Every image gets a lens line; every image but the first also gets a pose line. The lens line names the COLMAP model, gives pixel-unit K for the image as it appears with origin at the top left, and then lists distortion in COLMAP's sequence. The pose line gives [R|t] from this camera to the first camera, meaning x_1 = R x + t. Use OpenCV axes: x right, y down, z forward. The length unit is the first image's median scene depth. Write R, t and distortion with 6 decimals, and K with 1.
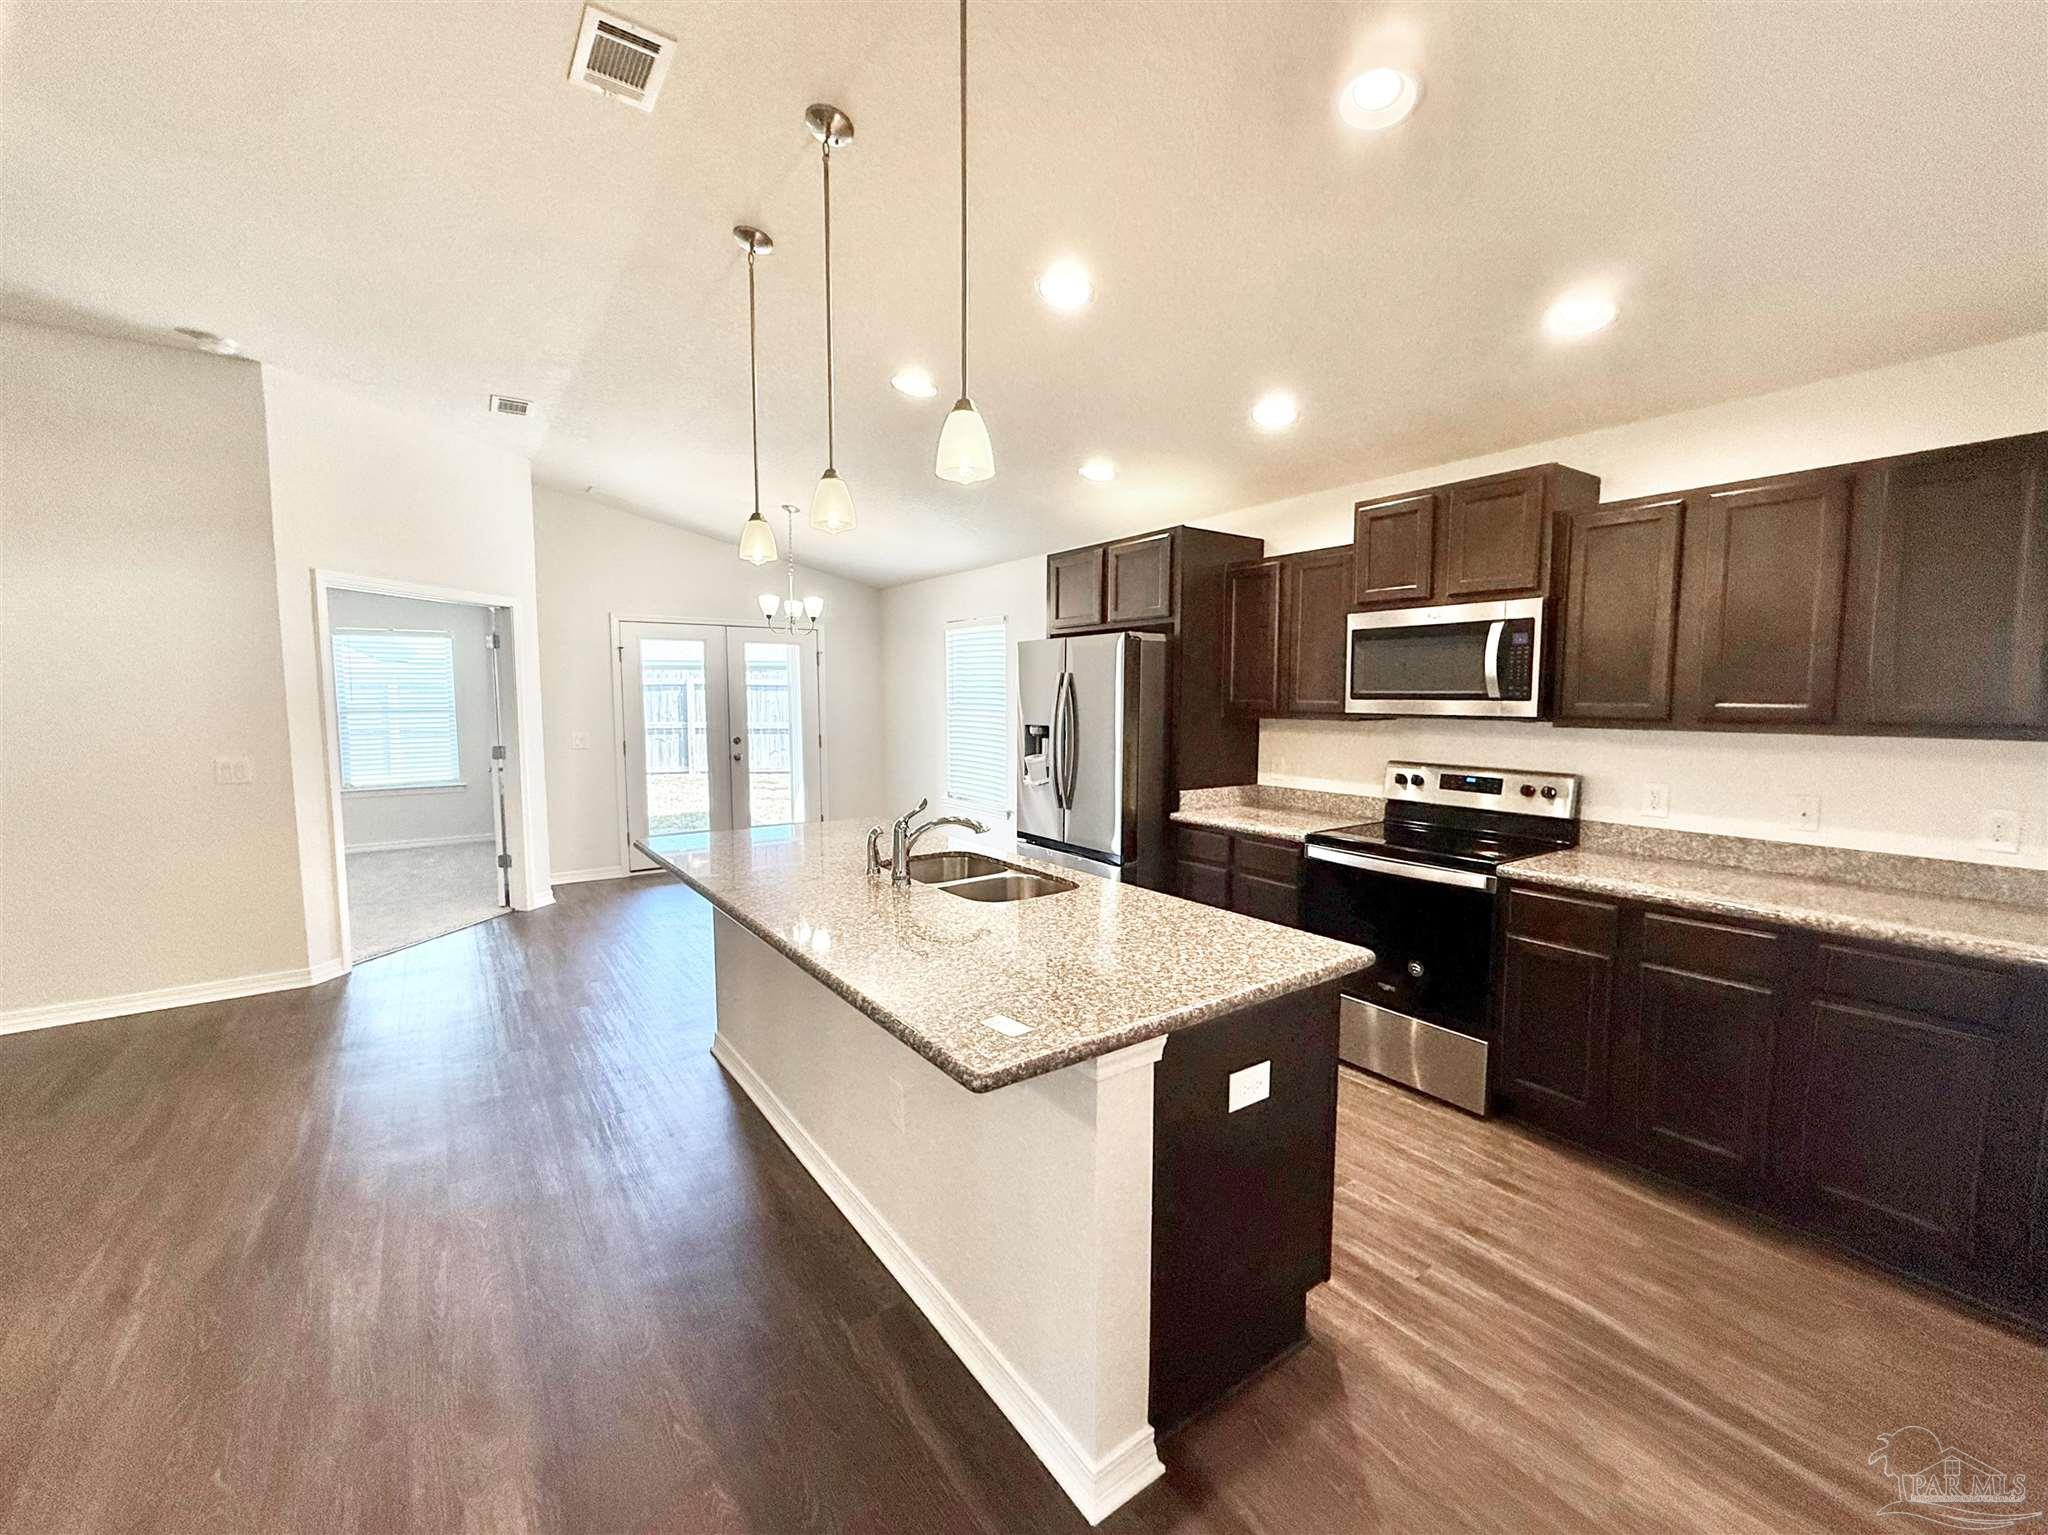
lens RADIAL K [[820.0, 0, 1027.6], [0, 820.0, 768.0], [0, 0, 1]] dist [0.000688, -0.000794]
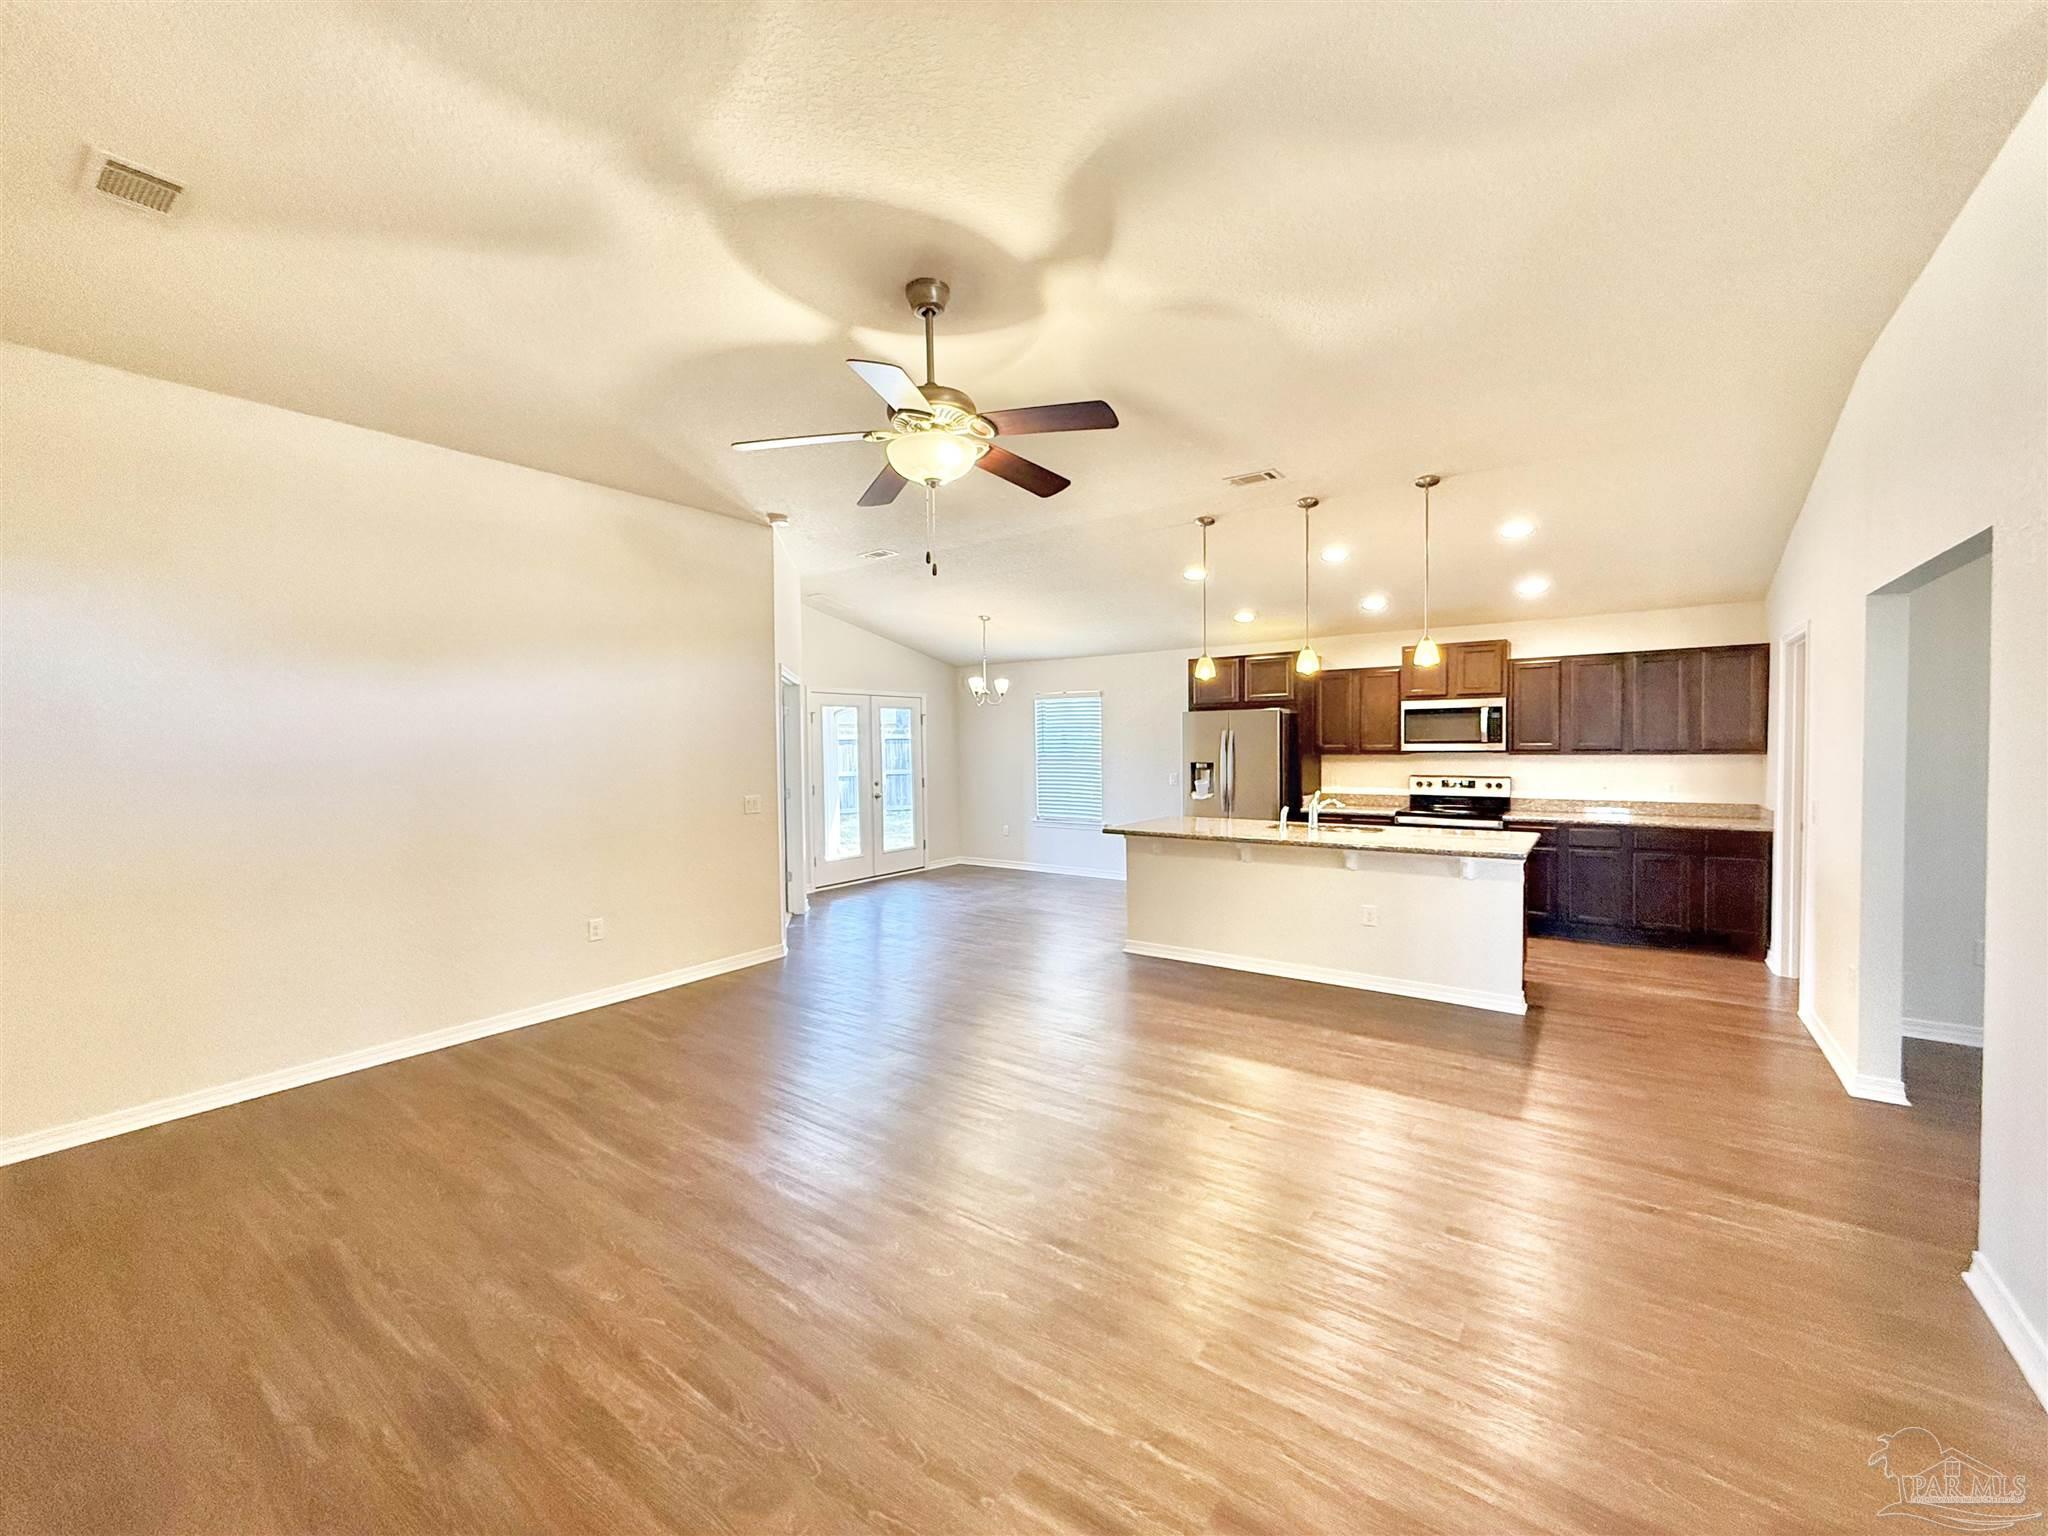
lens RADIAL K [[820.0, 0, 1020.2], [0, 820.0, 781.9], [0, 0, 1]] dist [0.000688, -0.000794]
pose [[0.951557, -0.027614, 0.306230, -1.121962], [0.041188, 0.998430, -0.037955, 0.045917], [-0.304701, 0.048729, 0.951201, -0.610463]]
